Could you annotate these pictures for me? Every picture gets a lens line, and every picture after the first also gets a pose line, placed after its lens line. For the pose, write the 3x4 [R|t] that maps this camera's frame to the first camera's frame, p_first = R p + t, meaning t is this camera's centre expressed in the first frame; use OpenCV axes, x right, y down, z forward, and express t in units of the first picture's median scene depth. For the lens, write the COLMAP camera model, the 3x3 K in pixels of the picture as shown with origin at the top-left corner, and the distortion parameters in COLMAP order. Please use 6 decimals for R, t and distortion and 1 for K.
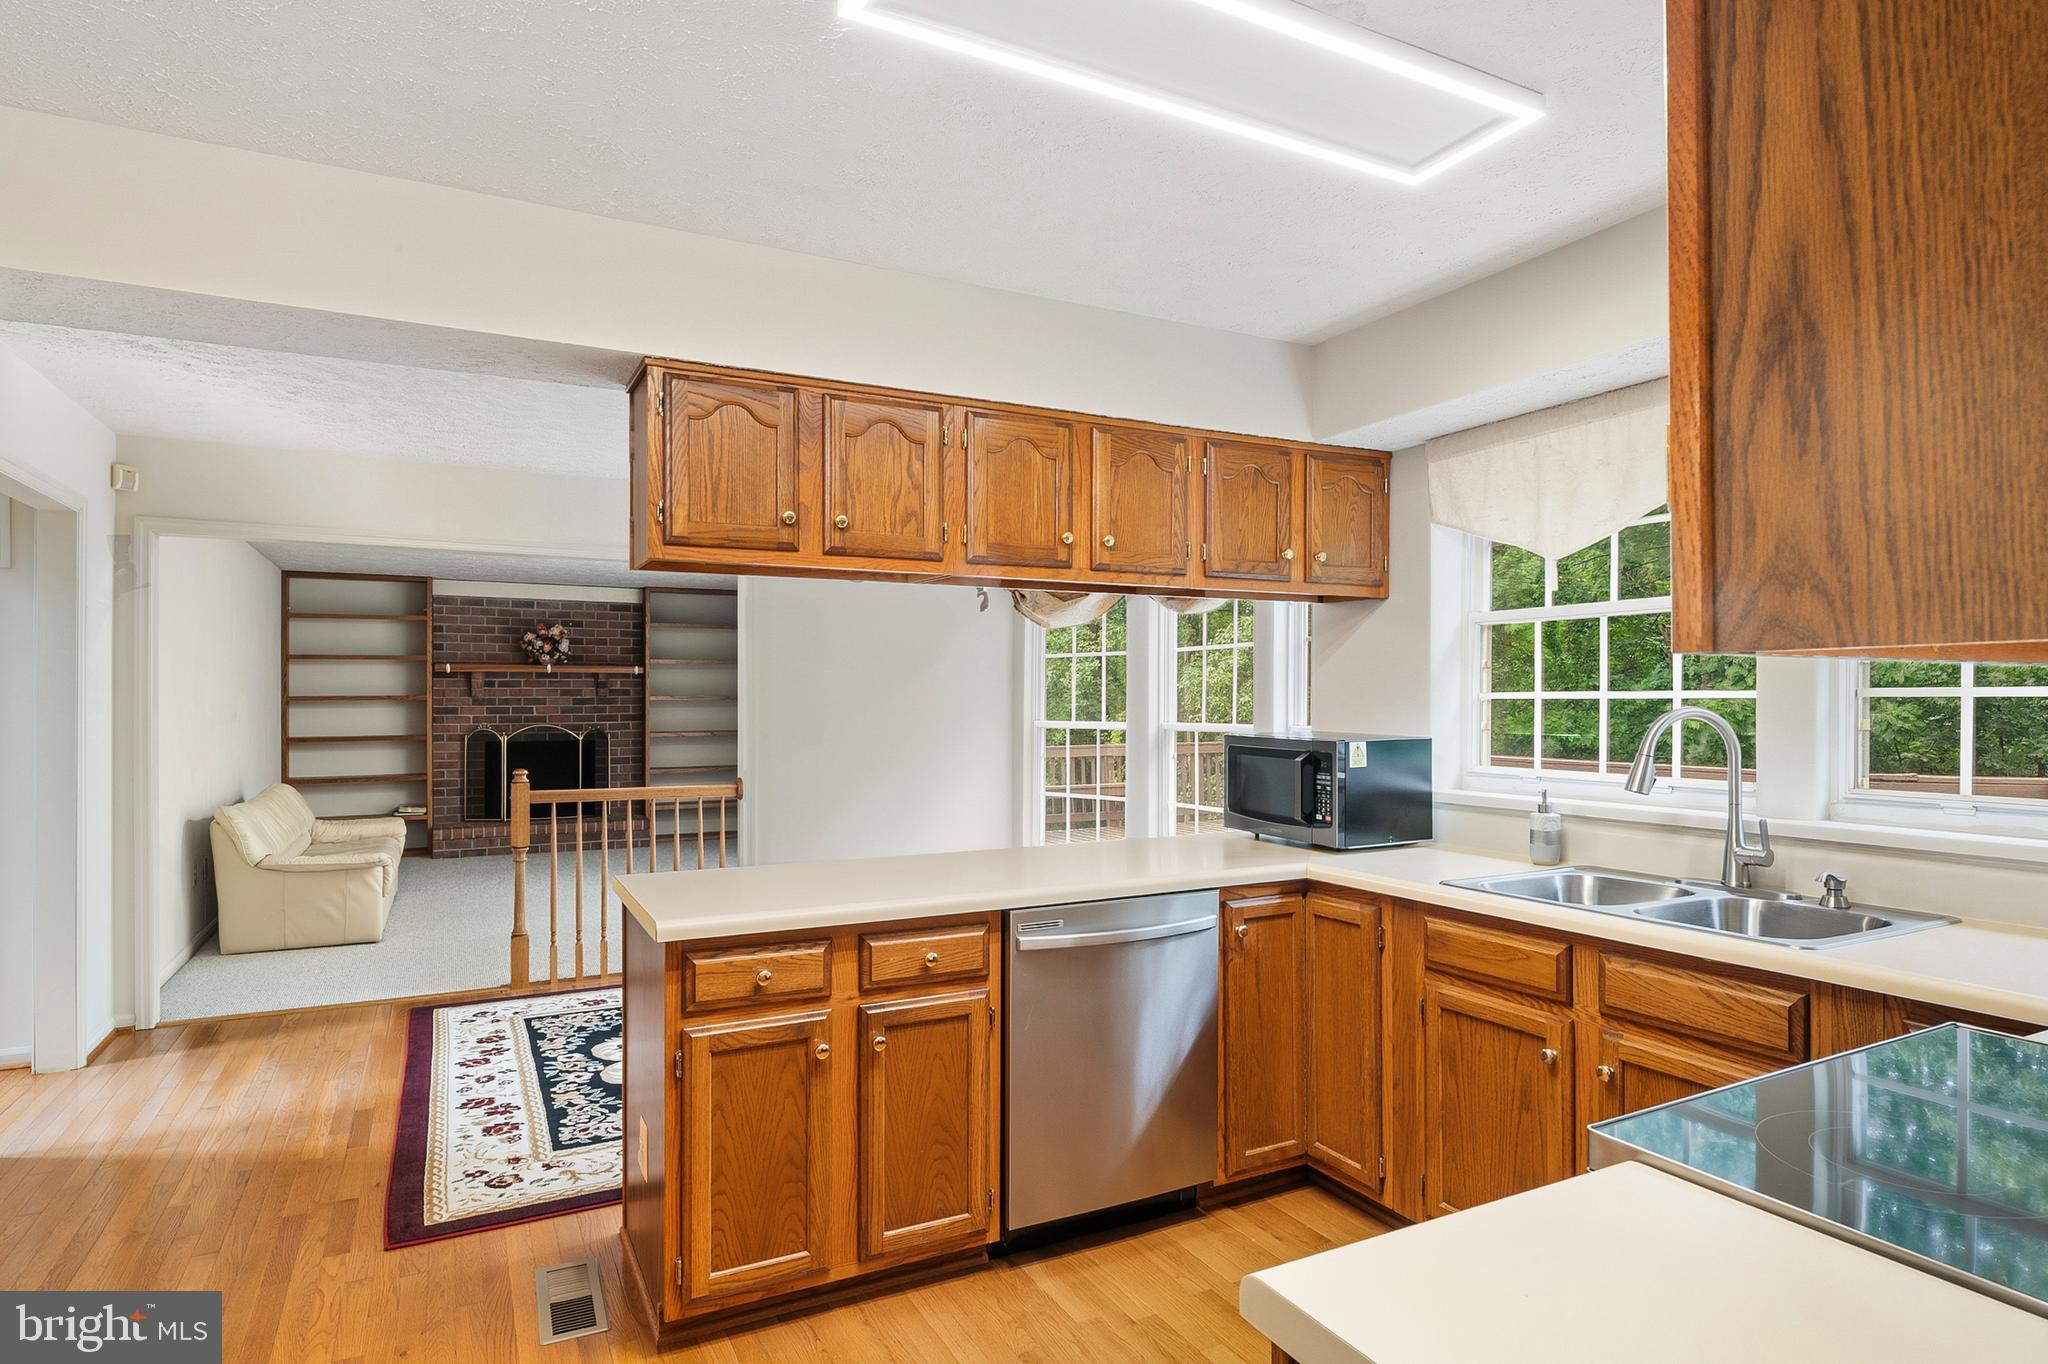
lens RADIAL K [[1122.4, 0, 1025.2], [0, 1122.4, 688.5], [0, 0, 1]] dist [0.001767, -0.001218]
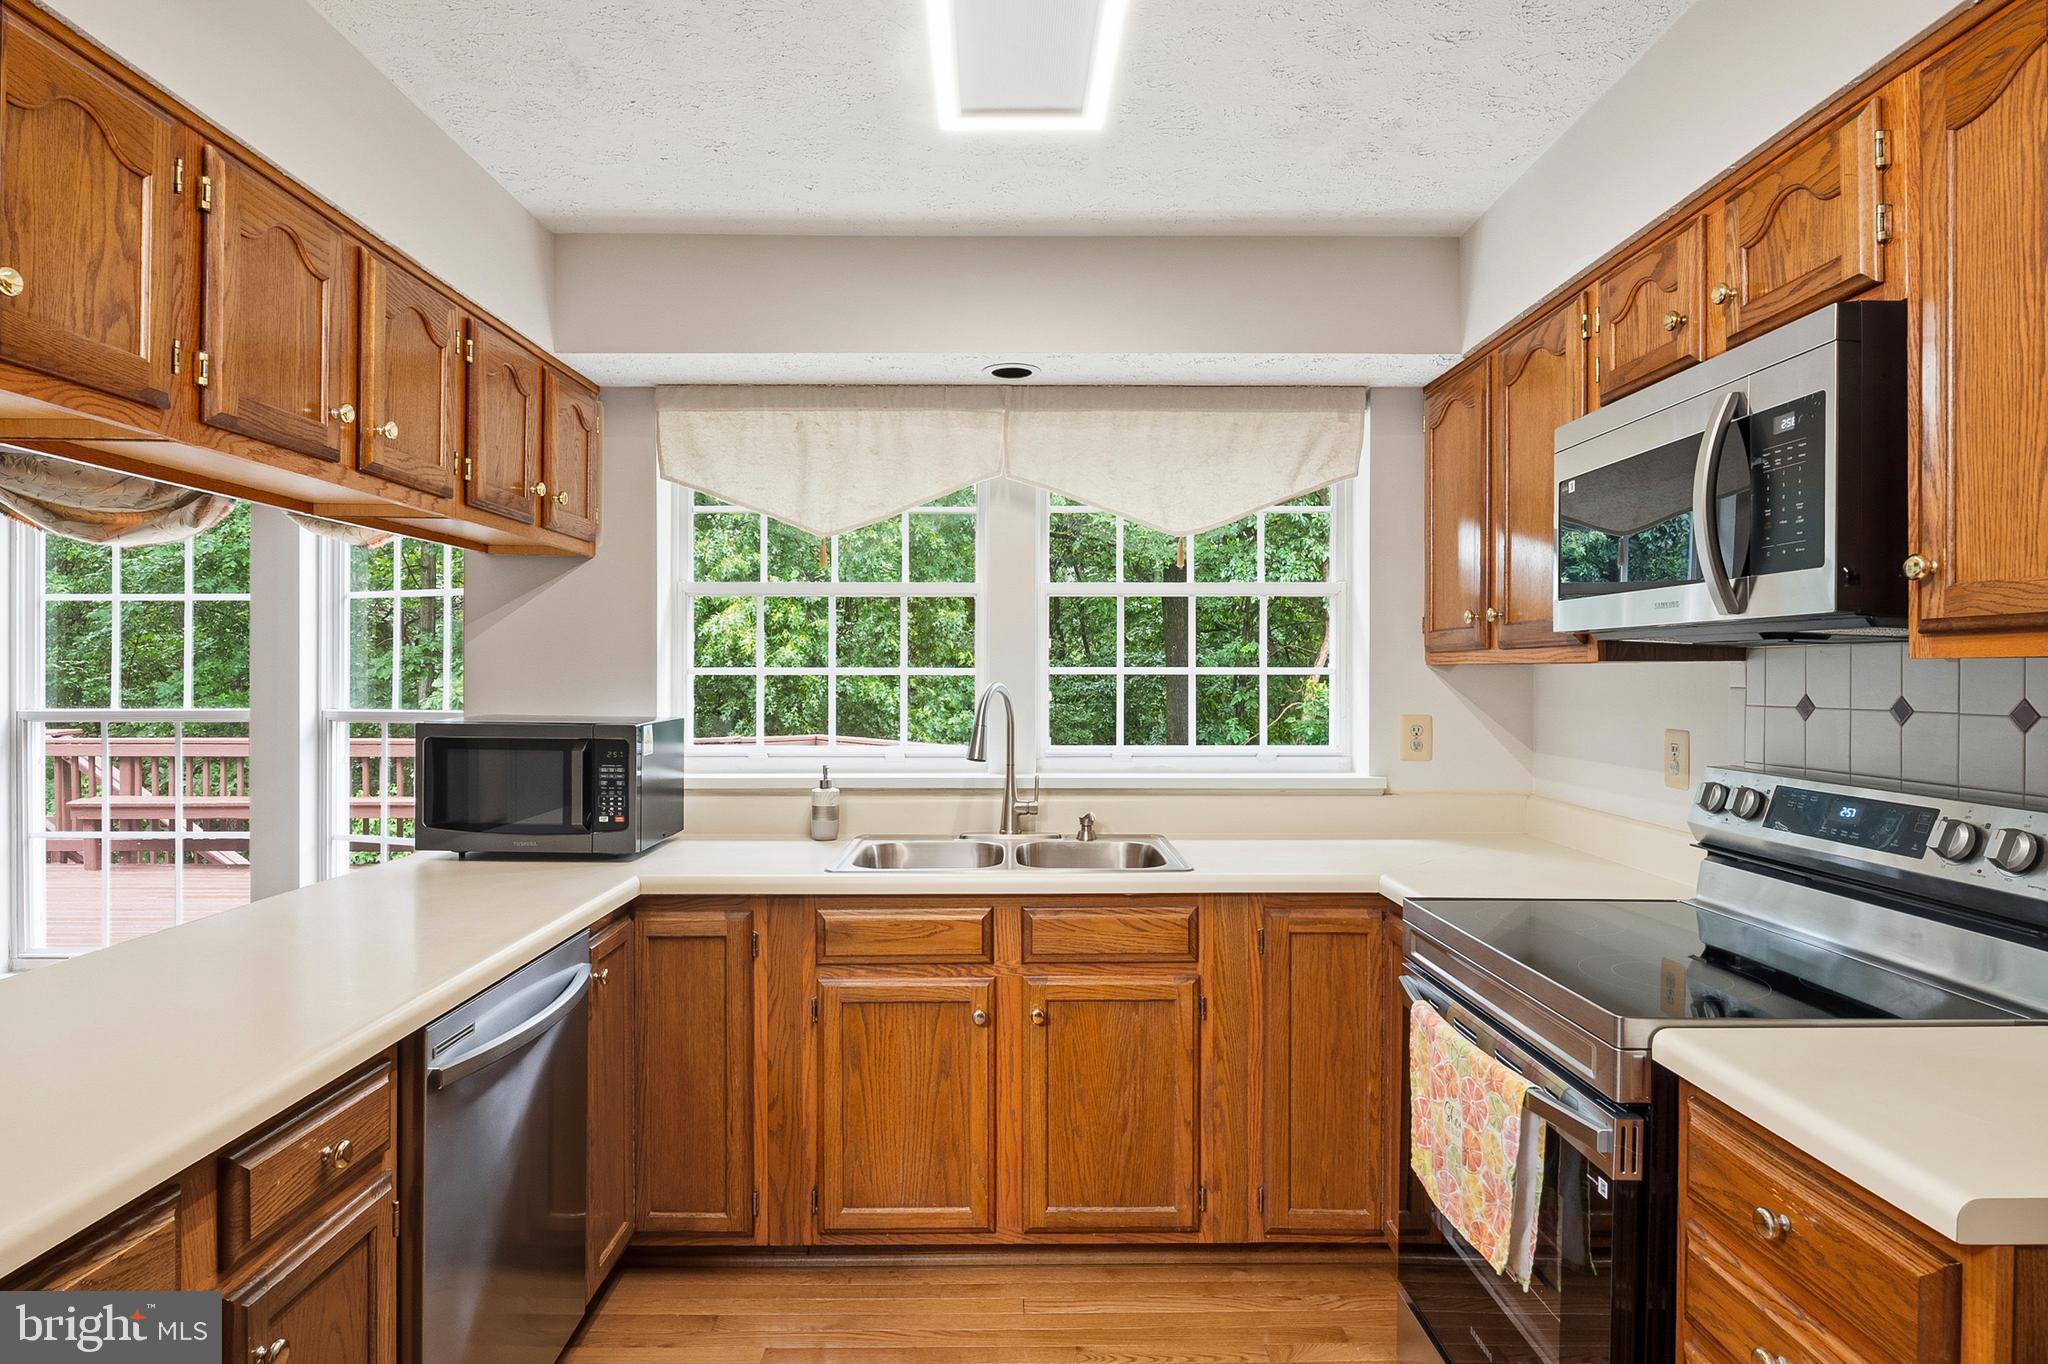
lens RADIAL K [[1122.4, 0, 1018.4], [0, 1122.4, 675.2], [0, 0, 1]] dist [0.001767, -0.001218]
pose [[0.457694, 0.002630, 0.889106, -0.460855], [-0.010586, 0.999941, 0.002492, 0.006860], [-0.889047, -0.010553, 0.457694, 0.509248]]
